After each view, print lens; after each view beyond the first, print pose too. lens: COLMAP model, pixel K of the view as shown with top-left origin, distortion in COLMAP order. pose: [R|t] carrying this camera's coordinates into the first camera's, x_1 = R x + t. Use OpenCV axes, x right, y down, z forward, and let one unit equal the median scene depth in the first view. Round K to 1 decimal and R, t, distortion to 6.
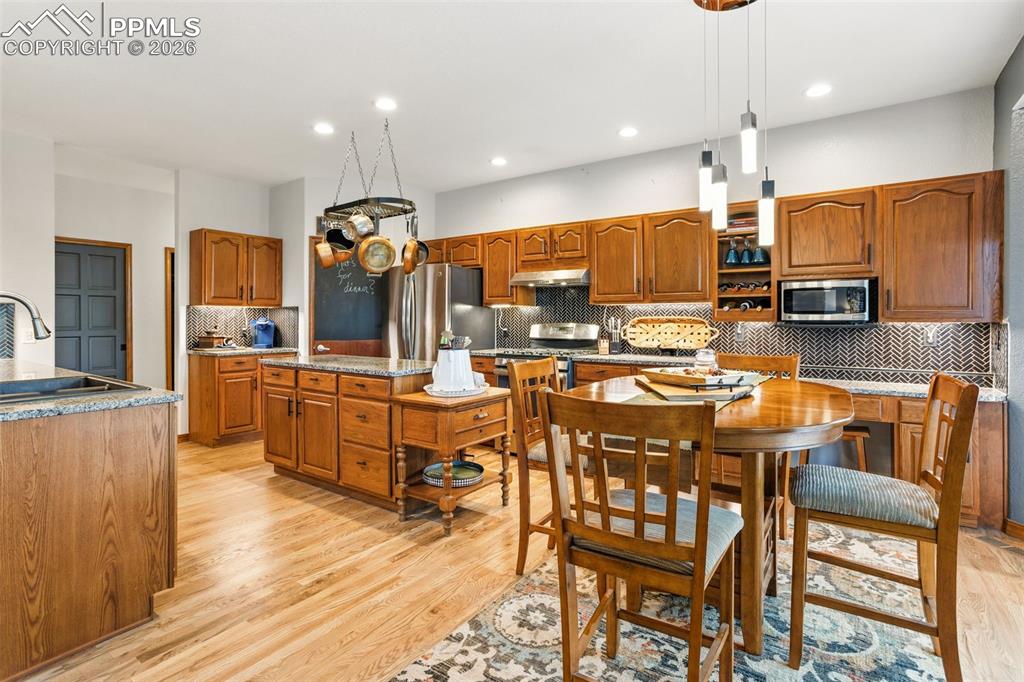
lens RADIAL K [[502.3, 0, 531.5], [0, 502.3, 316.7], [0, 0, 1]] dist [-0.021929, 0.005154]
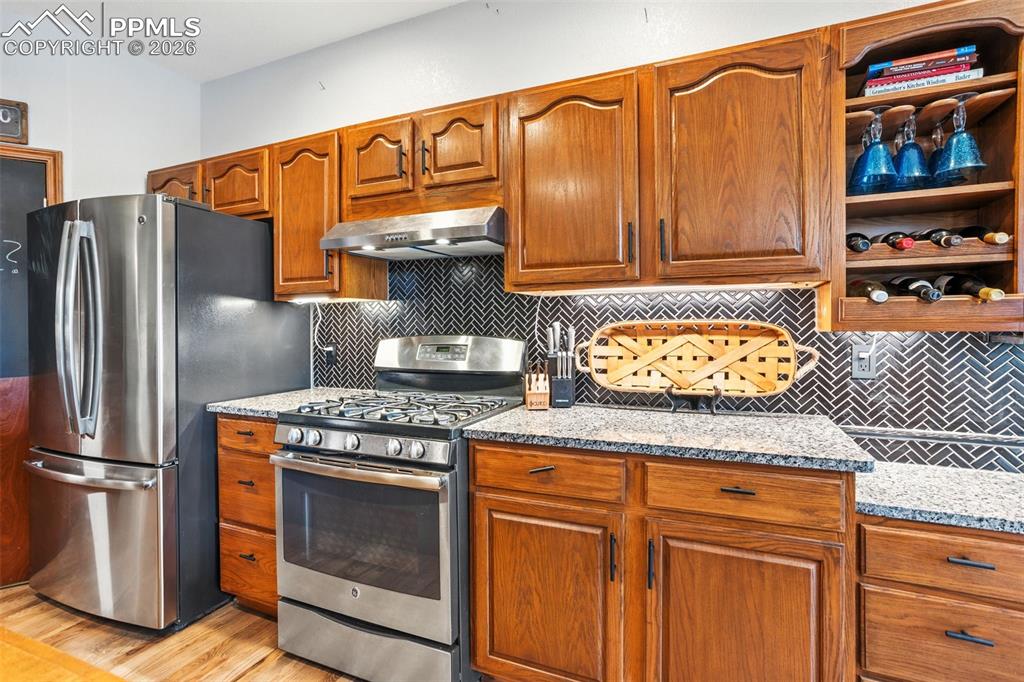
lens RADIAL K [[502.3, 0, 505.9], [0, 502.3, 334.2], [0, 0, 1]] dist [-0.021929, 0.005154]
pose [[0.988302, -0.006700, 0.152360, 0.051408], [0.004479, 0.999879, 0.014914, 0.004891], [-0.152441, -0.014057, 0.988213, 0.578792]]
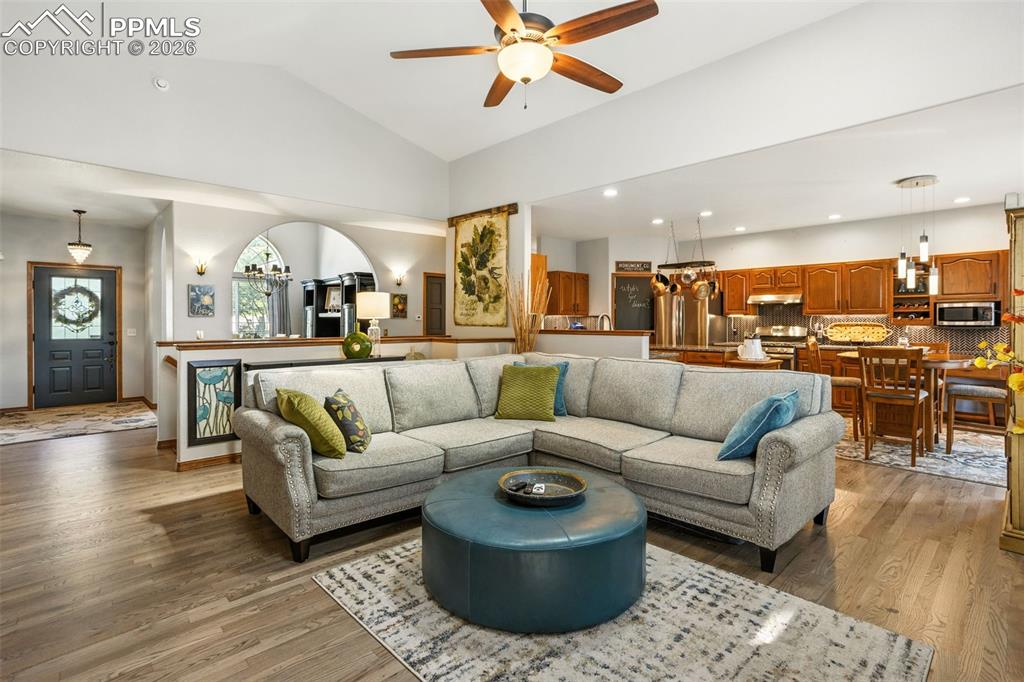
lens RADIAL K [[502.3, 0, 506.3], [0, 502.3, 322.3], [0, 0, 1]] dist [-0.021929, 0.005154]
pose [[0.973045, 0.002669, -0.230600, -0.462324], [-0.001151, 0.999977, 0.006719, -0.010299], [0.230612, -0.006273, 0.973026, -0.845628]]
